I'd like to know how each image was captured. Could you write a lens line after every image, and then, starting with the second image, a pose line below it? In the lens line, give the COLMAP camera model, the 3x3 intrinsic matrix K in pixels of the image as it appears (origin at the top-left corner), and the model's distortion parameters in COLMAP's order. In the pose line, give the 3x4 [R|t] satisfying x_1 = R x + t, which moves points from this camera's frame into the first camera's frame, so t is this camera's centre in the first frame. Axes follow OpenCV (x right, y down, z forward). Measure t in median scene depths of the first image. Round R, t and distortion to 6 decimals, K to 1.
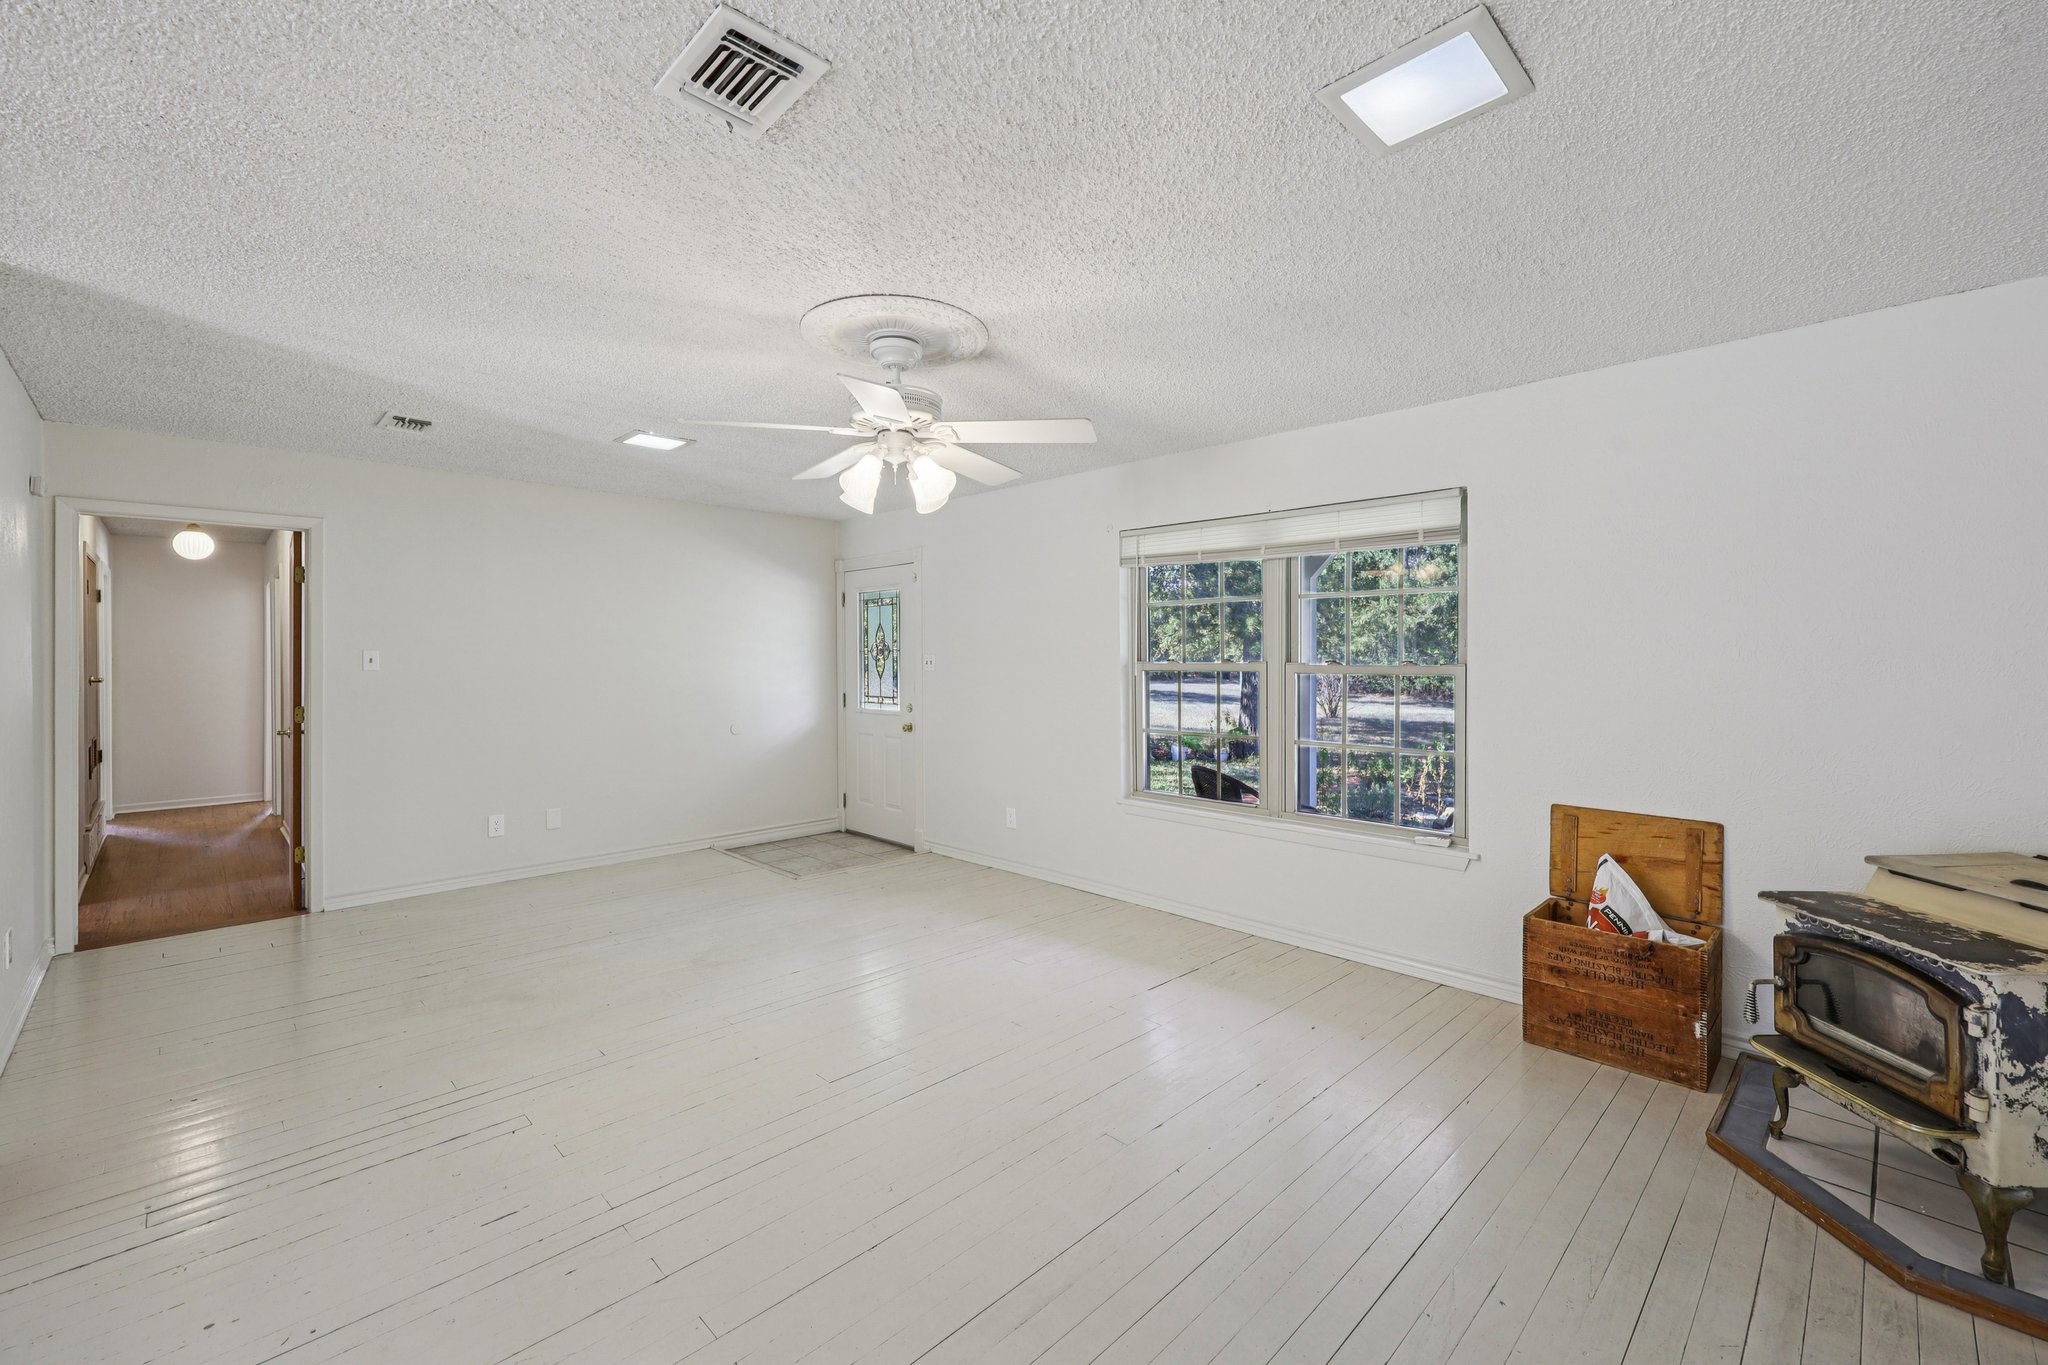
lens RADIAL K [[850.3, 0, 1029.2], [0, 850.3, 666.3], [0, 0, 1]] dist [0.001299, 0.000249]
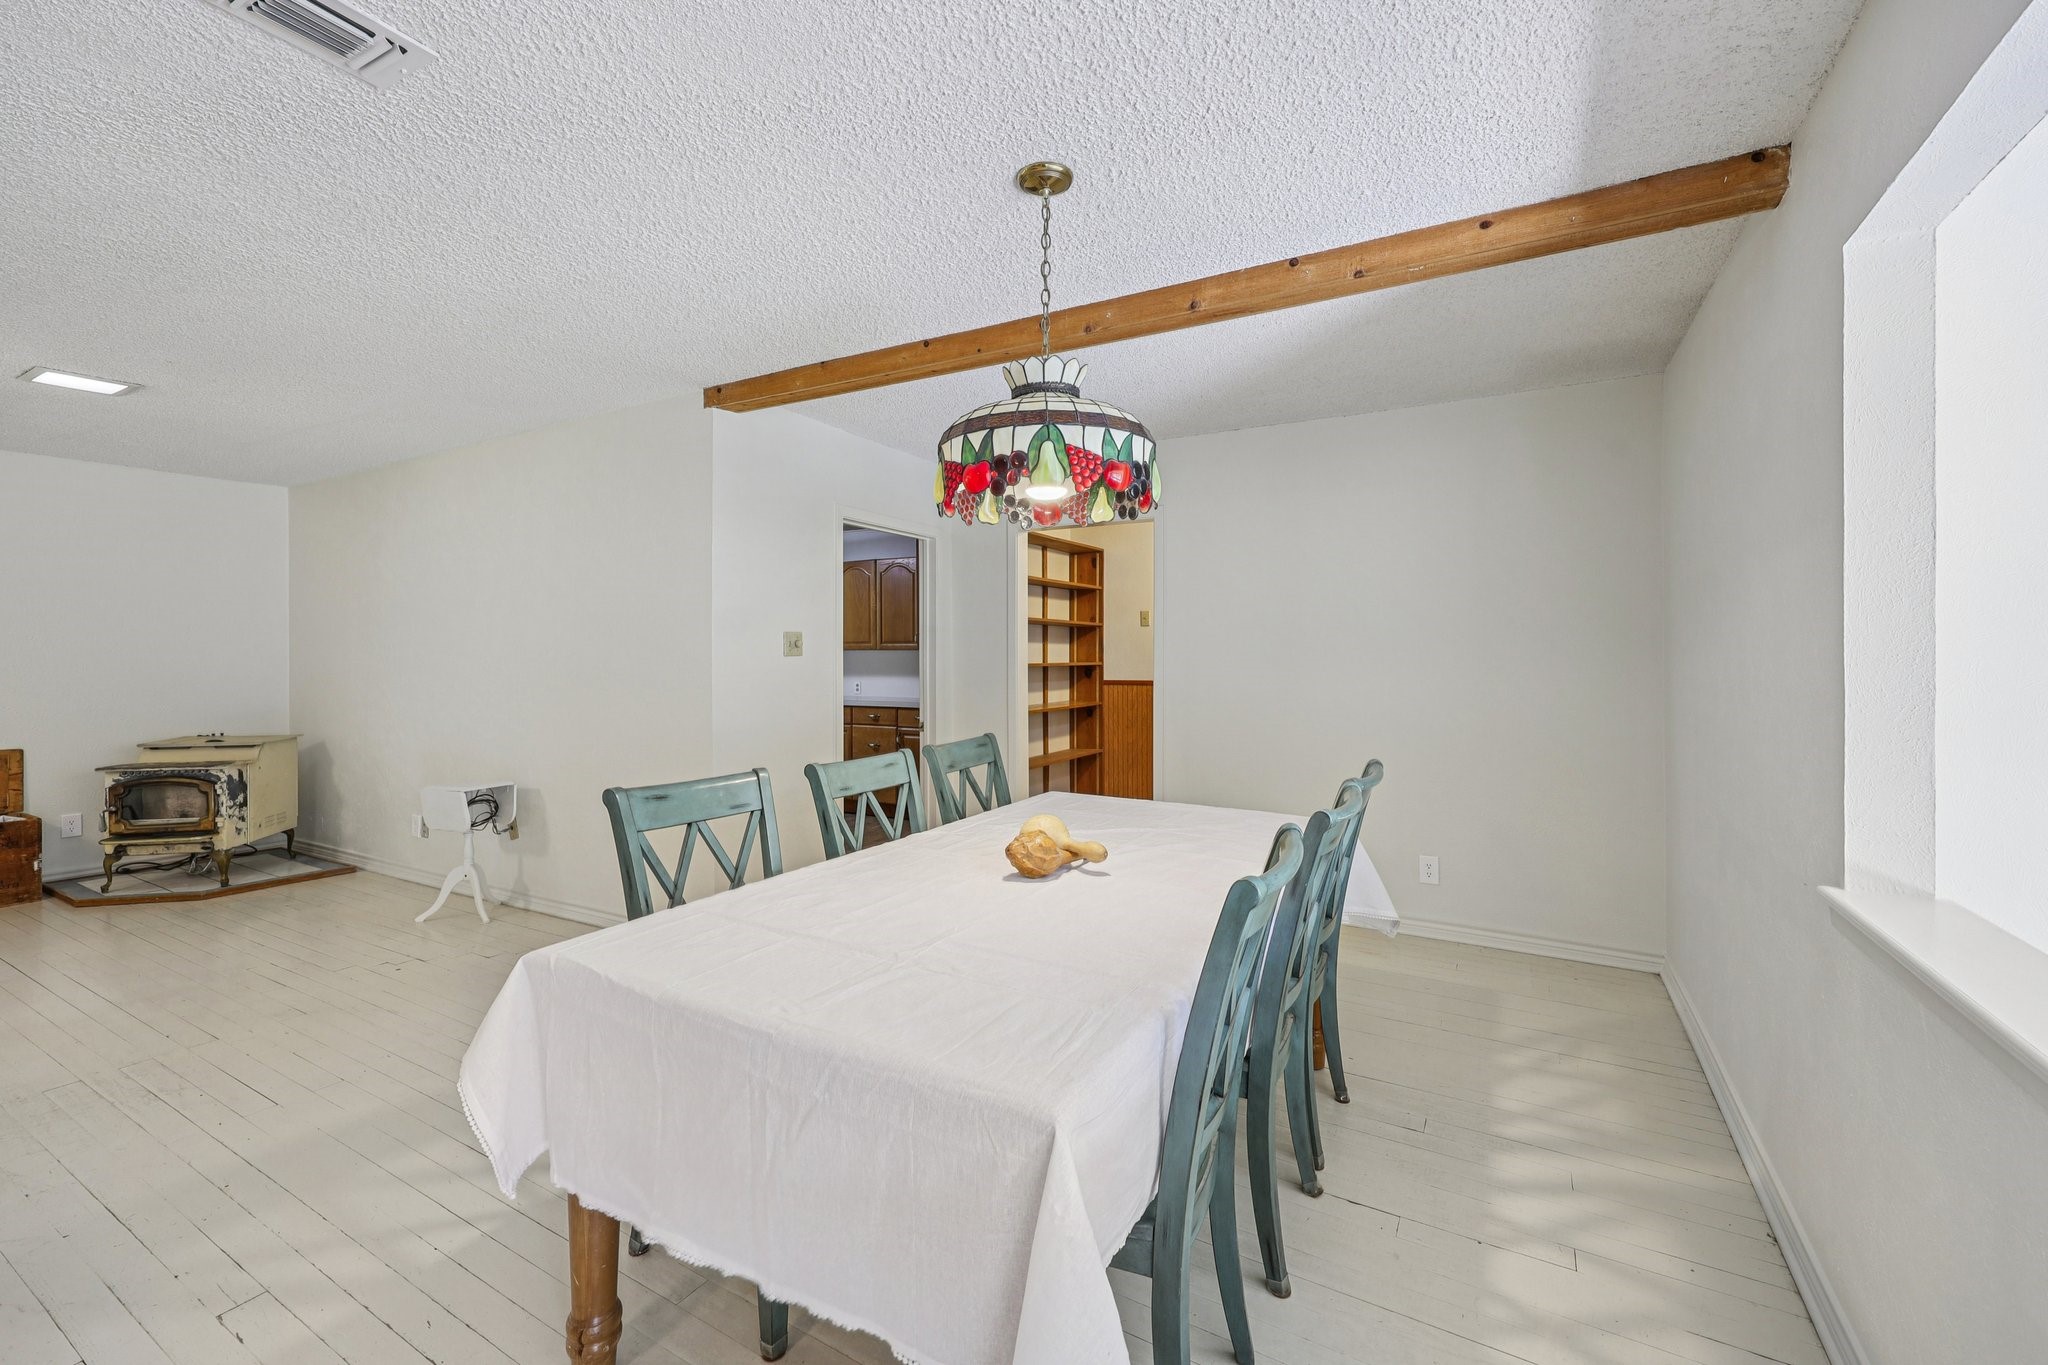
lens RADIAL K [[850.3, 0, 1027.6], [0, 850.3, 676.3], [0, 0, 1]] dist [0.001299, 0.000249]
pose [[-0.260515, -0.022600, 0.965205, -1.646533], [0.004388, 0.999688, 0.024592, 0.016090], [-0.965460, 0.010642, -0.260335, -0.576616]]
